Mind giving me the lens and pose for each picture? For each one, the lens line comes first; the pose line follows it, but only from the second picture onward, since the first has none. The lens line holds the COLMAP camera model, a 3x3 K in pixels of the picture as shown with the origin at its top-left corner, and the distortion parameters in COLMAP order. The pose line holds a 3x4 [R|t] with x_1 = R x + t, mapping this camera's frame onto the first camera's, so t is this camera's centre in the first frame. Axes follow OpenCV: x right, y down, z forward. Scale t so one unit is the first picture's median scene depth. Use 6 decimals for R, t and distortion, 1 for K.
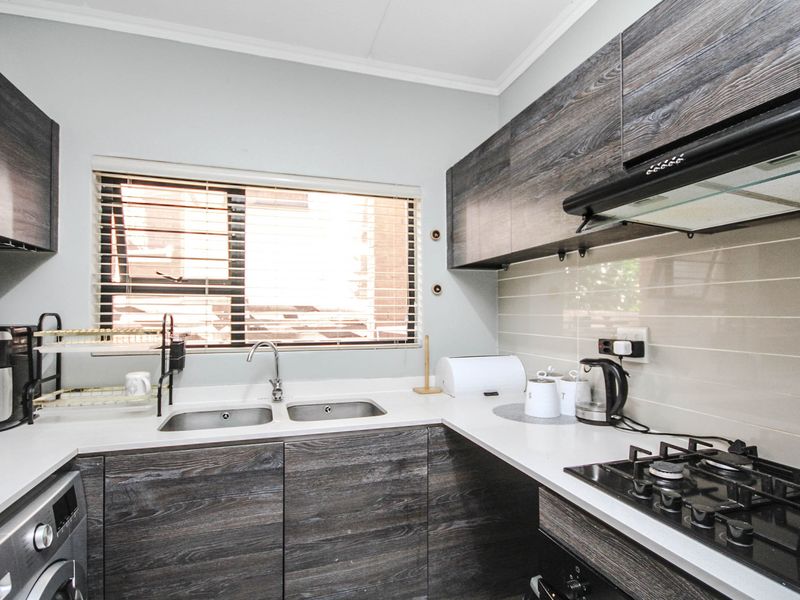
lens RADIAL K [[416.0, 0, 400.6], [0, 416.0, 310.1], [0, 0, 1]] dist [-0.000702, 0.000179]
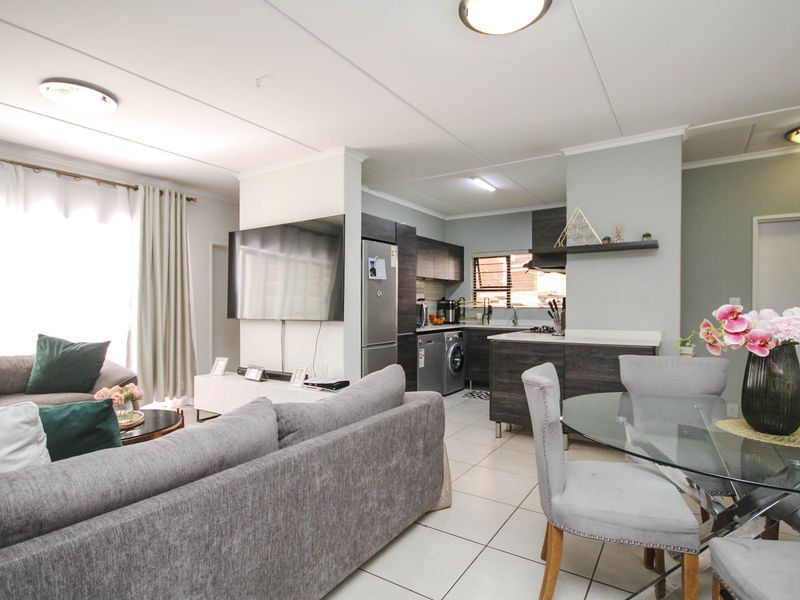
lens RADIAL K [[380.7, 0, 425.3], [0, 380.7, 308.7], [0, 0, 1]] dist [-0.000922, -0.000131]
pose [[0.642970, 0.011812, -0.765800, 1.516645], [0.008342, 0.999714, 0.022423, 0.027783], [0.765846, -0.020806, 0.642688, -1.416574]]
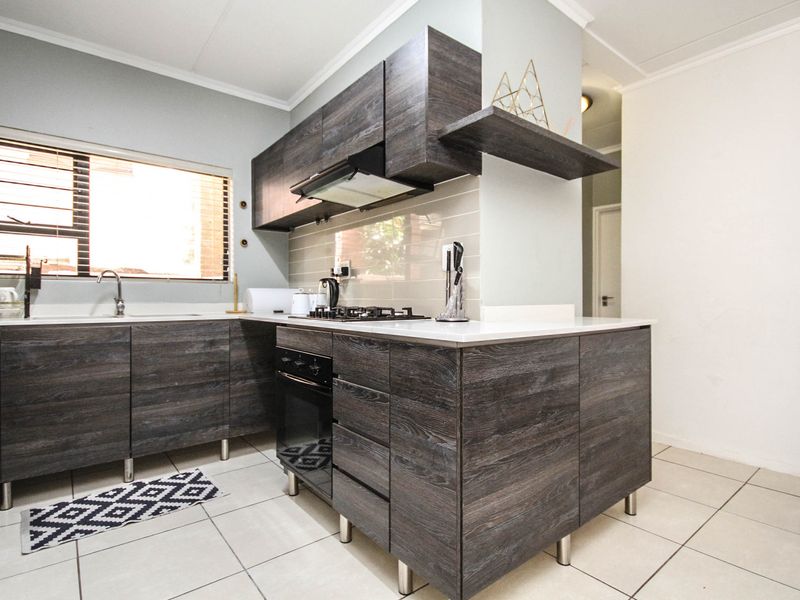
lens RADIAL K [[413.9, 0, 372.9], [0, 413.9, 305.2], [0, 0, 1]] dist [-0.001507, -0.000891]
pose [[0.949142, 0.005993, 0.314792, 0.072591], [-0.015204, 0.999525, 0.026815, 0.142114], [-0.314482, -0.030237, 0.948782, -0.588219]]
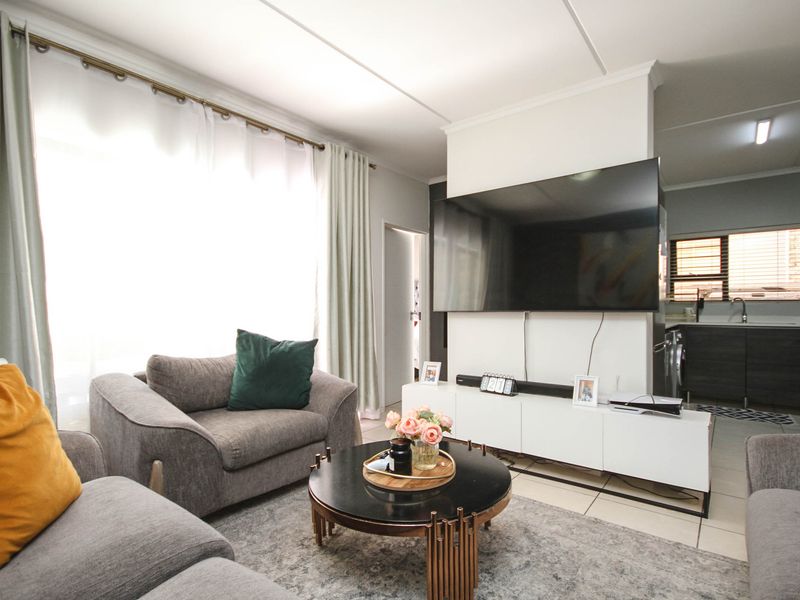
lens RADIAL K [[382.0, 0, 452.6], [0, 382.0, 309.9], [0, 0, 1]] dist [0.001053, 0.000183]
pose [[0.583221, 0.013361, -0.812204, 0.561420], [0.010252, 0.999664, 0.023806, 0.076425], [0.812249, -0.022211, 0.582888, -1.811388]]
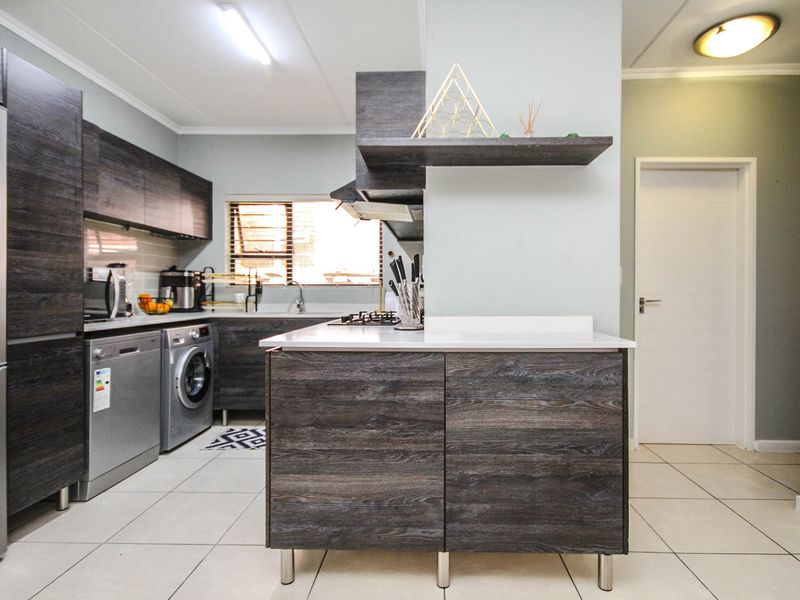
lens RADIAL K [[410.4, 0, 406.3], [0, 410.4, 298.3], [0, 0, 1]] dist [0.003671, -0.001049]
pose [[0.939273, 0.014991, -0.342844, 0.873788], [-0.004085, 0.999463, 0.032512, 0.093695], [0.343147, -0.029138, 0.938830, -0.691792]]
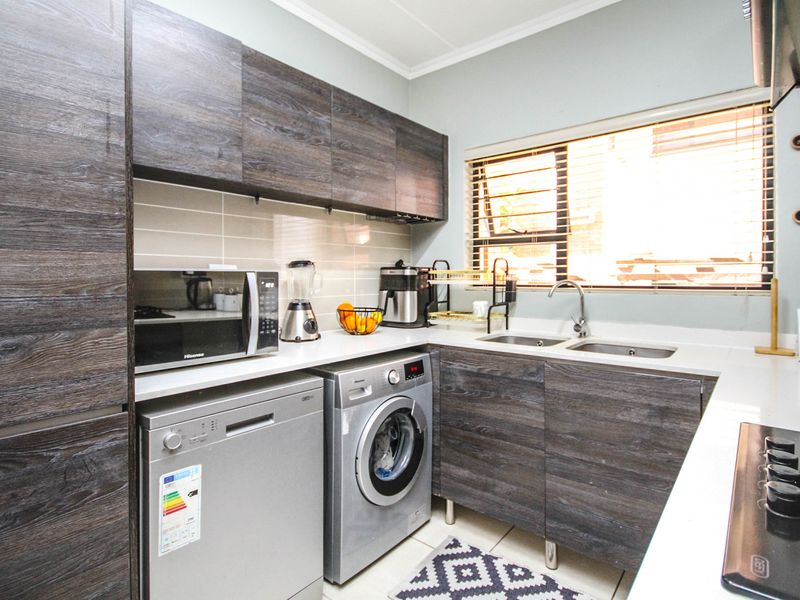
lens RADIAL K [[419.3, 0, 422.1], [0, 419.3, 285.2], [0, 0, 1]] dist [-0.001496, 0.000409]
pose [[0.563686, 0.017672, -0.825800, 0.376020], [0.010630, 0.999533, 0.028646, 0.051254], [0.825921, -0.024925, 0.563234, 0.047216]]
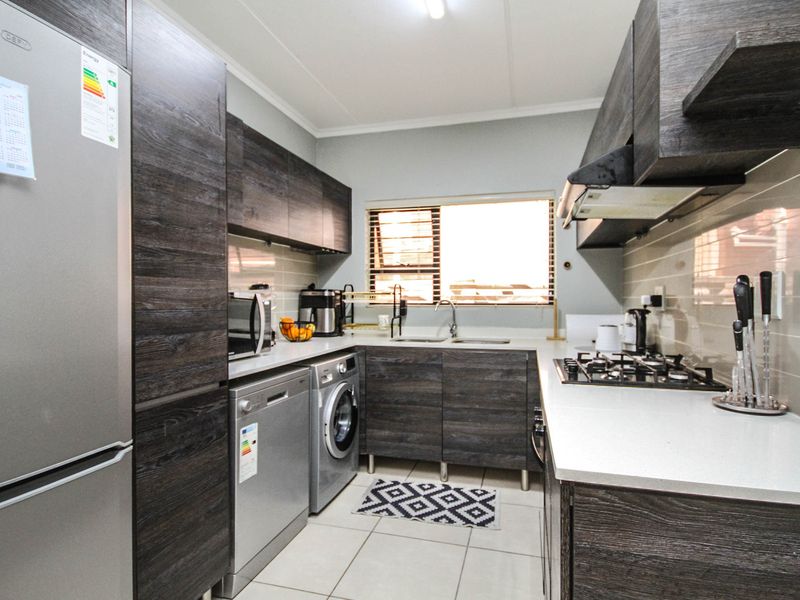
lens RADIAL K [[403.6, 0, 417.0], [0, 403.6, 307.7], [0, 0, 1]] dist [-0.005358, 0.000457]
pose [[0.842748, 0.016674, -0.538049, 0.452502], [0.003032, 0.999357, 0.035720, 0.047065], [0.538299, -0.031734, 0.842156, -0.437998]]
